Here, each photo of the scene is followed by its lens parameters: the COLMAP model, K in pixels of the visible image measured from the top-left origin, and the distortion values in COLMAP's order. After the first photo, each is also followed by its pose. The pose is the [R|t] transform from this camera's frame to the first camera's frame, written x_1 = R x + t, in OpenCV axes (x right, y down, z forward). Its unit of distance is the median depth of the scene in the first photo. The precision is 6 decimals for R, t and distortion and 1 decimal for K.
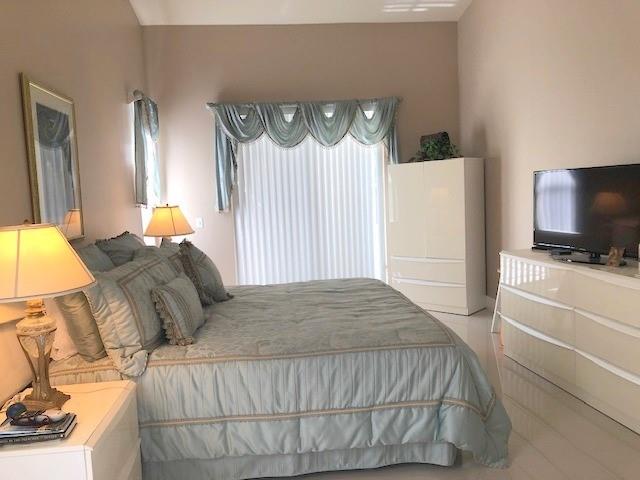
lens RADIAL K [[523.9, 0, 320.0], [0, 523.9, 240.0], [0, 0, 1]] dist [0.027689, 0.005979]
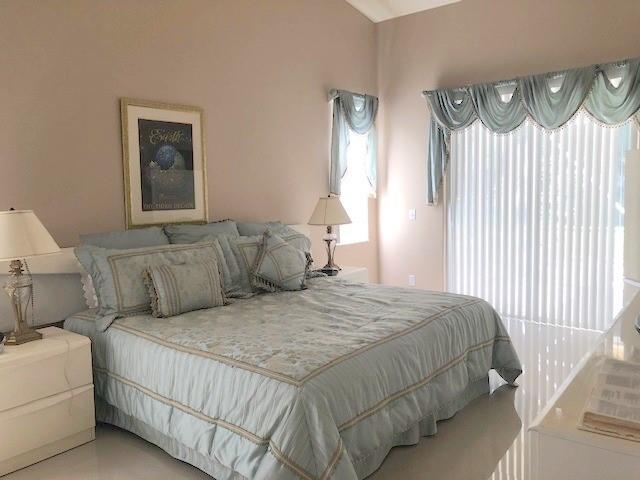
lens RADIAL K [[523.9, 0, 320.0], [0, 523.9, 240.0], [0, 0, 1]] dist [0.027689, 0.005979]
pose [[0.697587, 0.100643, -0.709396, 0.817127], [-0.078357, 0.994863, 0.064091, -0.079828], [0.712202, 0.010877, 0.701890, 0.424559]]
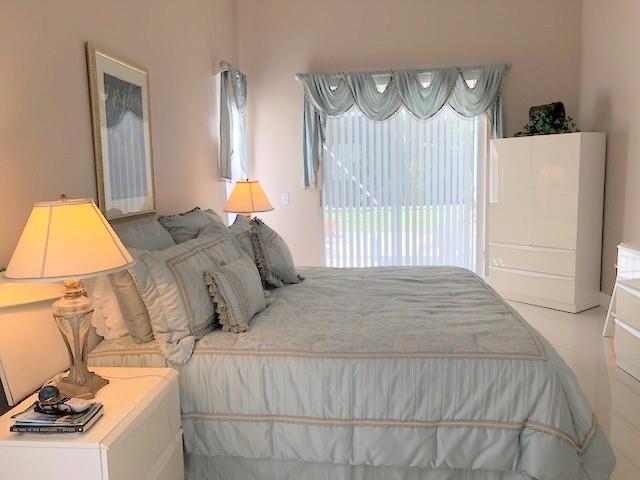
lens RADIAL K [[523.9, 0, 320.0], [0, 523.9, 240.0], [0, 0, 1]] dist [0.027689, 0.005979]
pose [[0.980229, 0.045072, -0.192664, 0.058060], [-0.036108, 0.998107, 0.049792, -0.015431], [0.194544, -0.041851, 0.980001, 0.121905]]
